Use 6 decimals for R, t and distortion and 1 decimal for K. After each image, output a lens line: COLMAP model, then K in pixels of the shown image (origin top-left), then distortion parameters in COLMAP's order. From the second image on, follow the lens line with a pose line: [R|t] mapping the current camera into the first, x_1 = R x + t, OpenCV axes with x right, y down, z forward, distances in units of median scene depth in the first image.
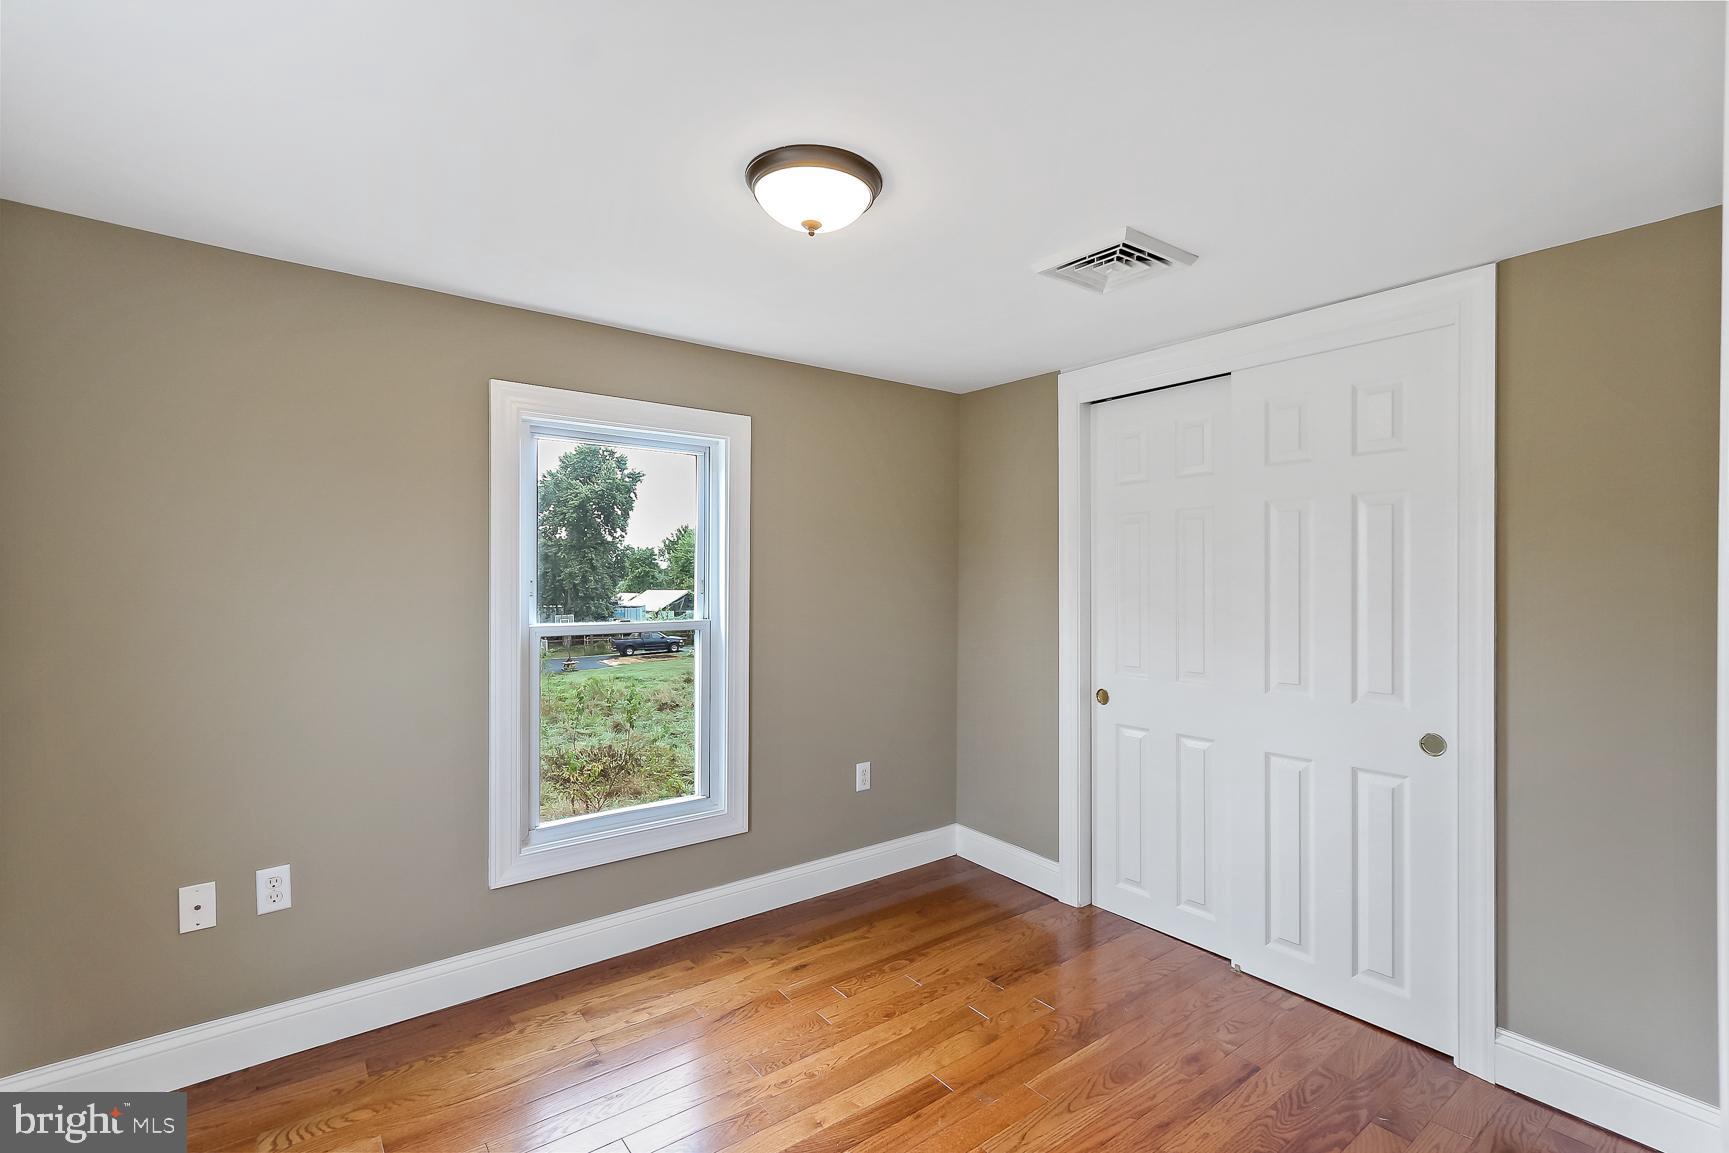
lens RADIAL K [[789.8, 0, 872.0], [0, 789.8, 575.2], [0, 0, 1]] dist [-0.001153, 0.001132]
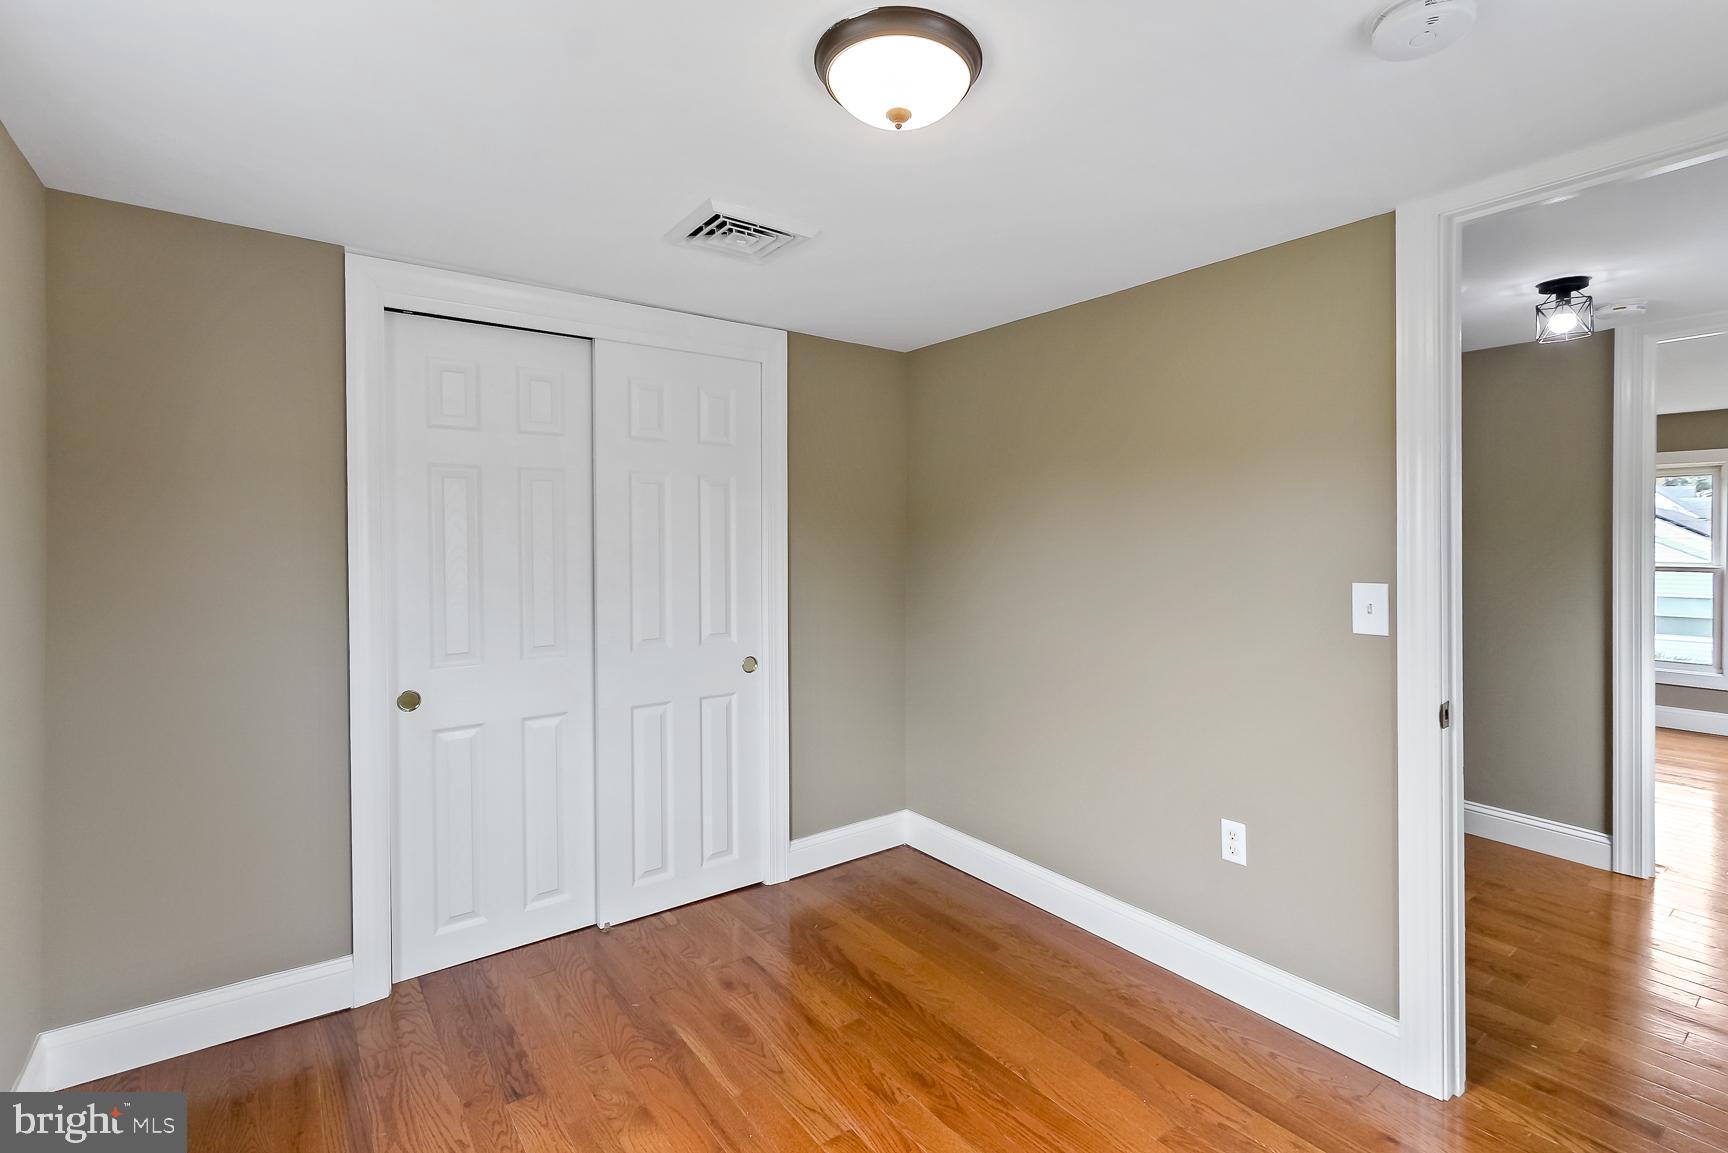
lens RADIAL K [[789.3, 0, 909.2], [0, 789.3, 539.6], [0, 0, 1]] dist [-0.001153, 0.001132]
pose [[-0.012761, -0.004562, 0.999908, -0.594655], [-0.003796, 0.999983, 0.004514, -0.008842], [-0.999911, -0.003738, -0.012779, 0.662134]]
